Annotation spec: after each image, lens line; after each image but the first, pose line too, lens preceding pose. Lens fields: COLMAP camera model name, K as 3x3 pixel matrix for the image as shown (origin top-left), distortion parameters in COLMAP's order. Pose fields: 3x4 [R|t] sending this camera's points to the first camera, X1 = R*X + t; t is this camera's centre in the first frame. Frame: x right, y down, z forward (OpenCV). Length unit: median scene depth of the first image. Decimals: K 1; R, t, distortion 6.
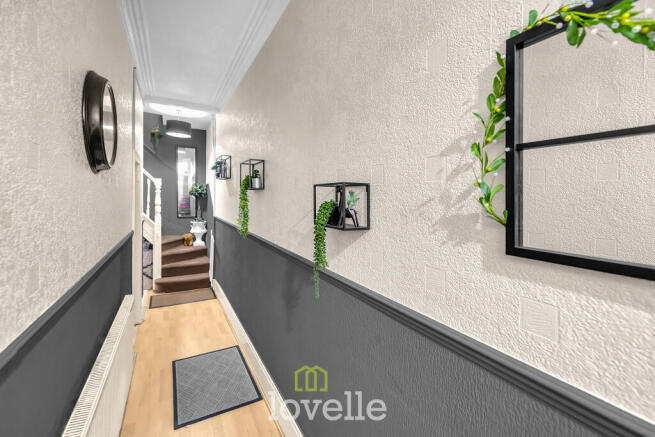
lens RADIAL K [[283.1, 0, 328.2], [0, 283.1, 204.9], [0, 0, 1]] dist [0.007267, 0.000064]
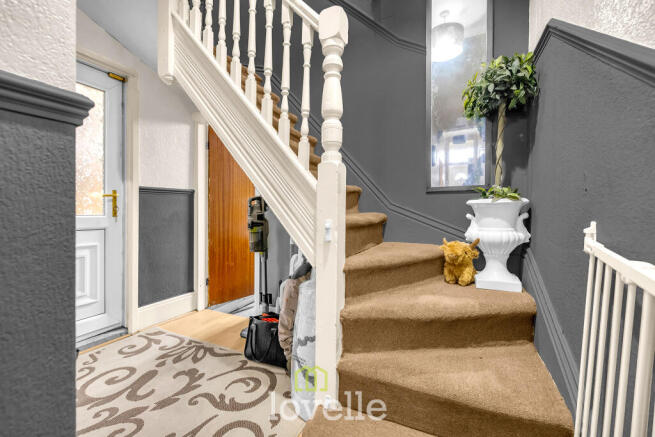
lens RADIAL K [[283.1, 0, 327.5], [0, 283.1, 220.9], [0, 0, 1]] dist [0.007267, 0.000064]
pose [[0.574324, 0.013555, -0.818516, -0.352049], [-0.006275, 0.999906, 0.012156, 0.082416], [0.818604, -0.001845, 0.574355, 0.764422]]
